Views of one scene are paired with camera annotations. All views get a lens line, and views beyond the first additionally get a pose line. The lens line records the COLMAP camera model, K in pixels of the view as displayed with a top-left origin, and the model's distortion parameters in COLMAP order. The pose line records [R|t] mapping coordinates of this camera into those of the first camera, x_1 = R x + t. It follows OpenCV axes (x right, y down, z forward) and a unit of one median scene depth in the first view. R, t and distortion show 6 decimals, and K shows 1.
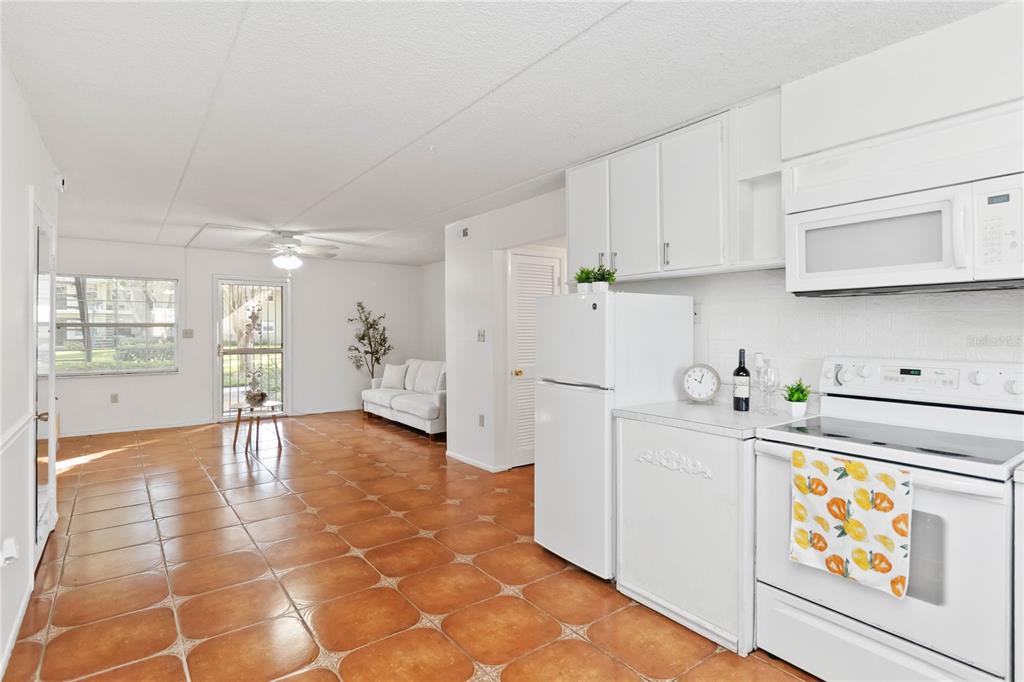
lens RADIAL K [[519.6, 0, 497.9], [0, 519.6, 333.5], [0, 0, 1]] dist [0.005912, -0.003282]
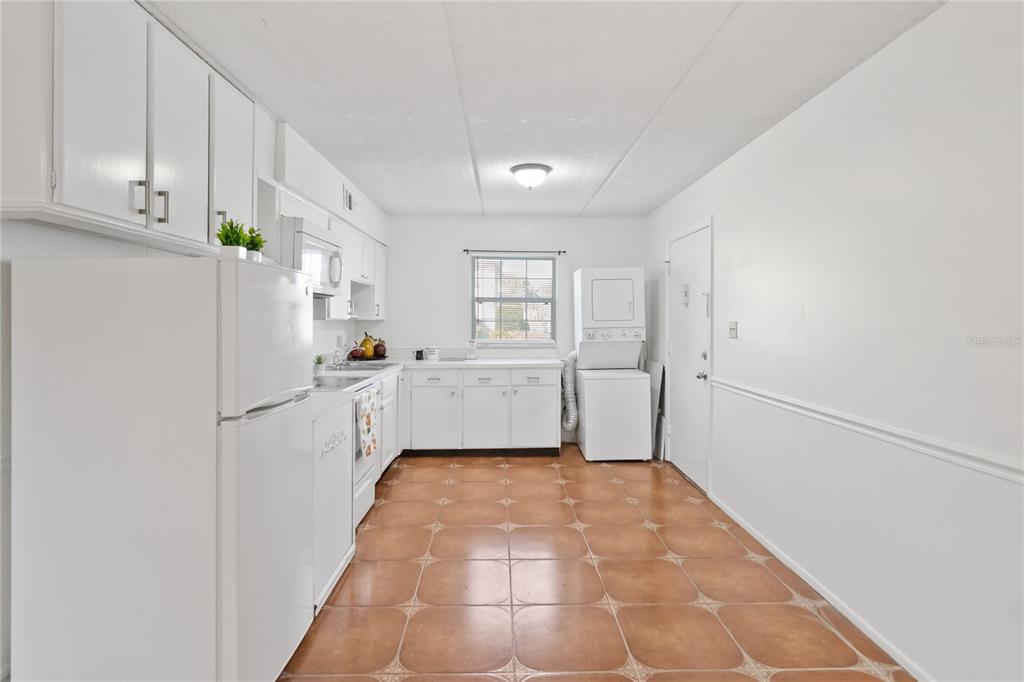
lens RADIAL K [[519.6, 0, 514.1], [0, 519.6, 320.7], [0, 0, 1]] dist [0.005912, -0.003282]
pose [[-0.821619, -0.004328, 0.570021, -0.736102], [0.002816, 0.999928, 0.011651, -0.020815], [-0.570030, 0.011178, -0.821548, 2.058868]]
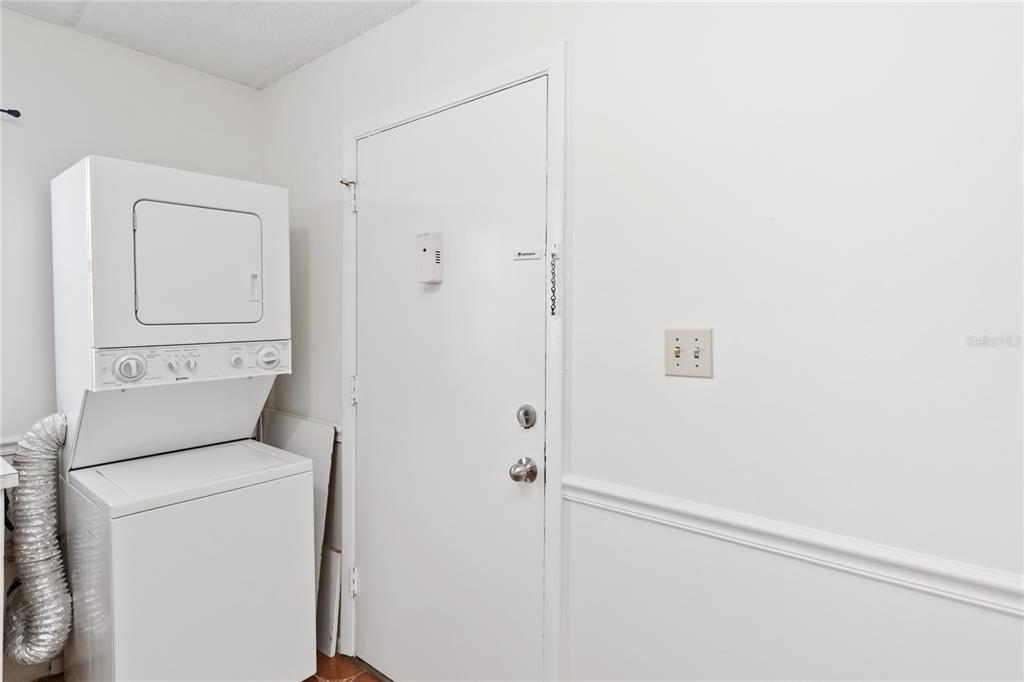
lens RADIAL K [[519.6, 0, 497.0], [0, 519.6, 320.0], [0, 0, 1]] dist [0.005912, -0.003282]
pose [[-0.969751, -0.005237, -0.244038, 0.048136], [-0.007868, 0.999921, 0.009811, -0.008770], [0.243968, 0.011434, -0.969716, 0.686017]]
